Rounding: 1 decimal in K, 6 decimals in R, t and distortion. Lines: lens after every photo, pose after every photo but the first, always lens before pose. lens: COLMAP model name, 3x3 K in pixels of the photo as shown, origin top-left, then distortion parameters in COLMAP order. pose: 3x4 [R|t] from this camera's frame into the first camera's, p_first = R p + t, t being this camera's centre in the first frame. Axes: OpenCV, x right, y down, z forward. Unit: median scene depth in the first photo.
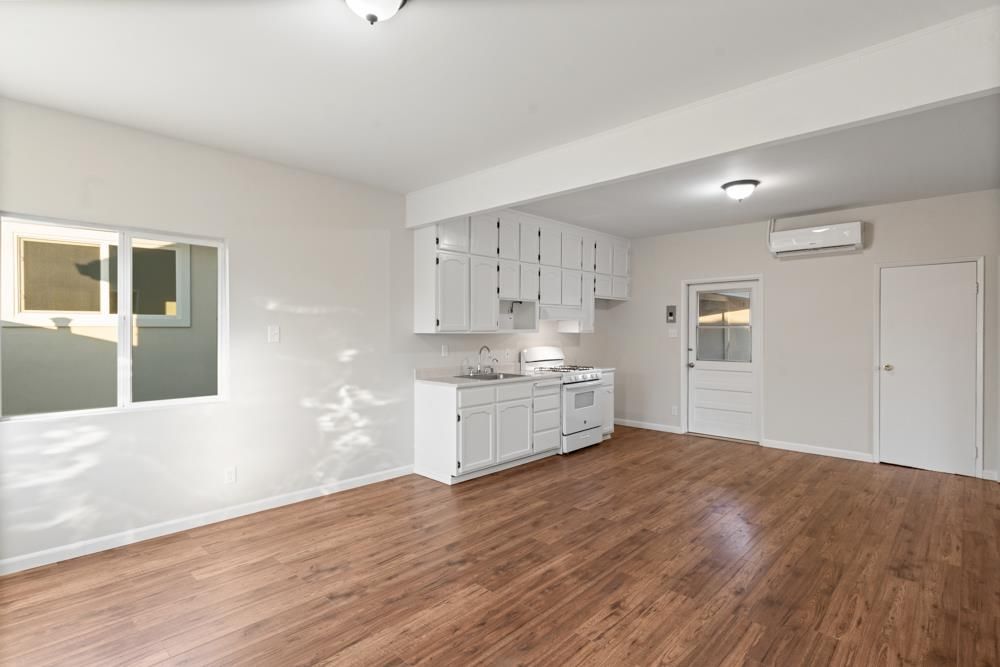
lens RADIAL K [[496.3, 0, 500.2], [0, 496.3, 332.5], [0, 0, 1]] dist [0.006249, 0.000581]
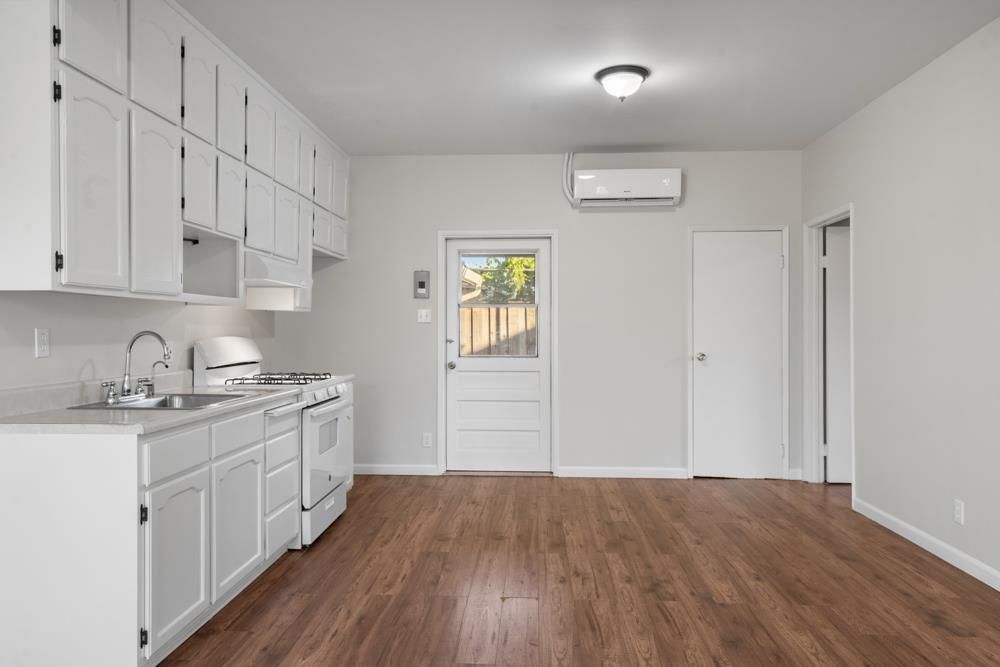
lens RADIAL K [[695.0, 0, 498.9], [0, 695.0, 332.8], [0, 0, 1]] dist [0.003084, 0.007505]
pose [[0.764160, -0.003089, 0.645019, -0.184420], [0.003140, 0.999994, 0.001069, 0.029201], [-0.645019, 0.001208, 0.764166, 0.354259]]
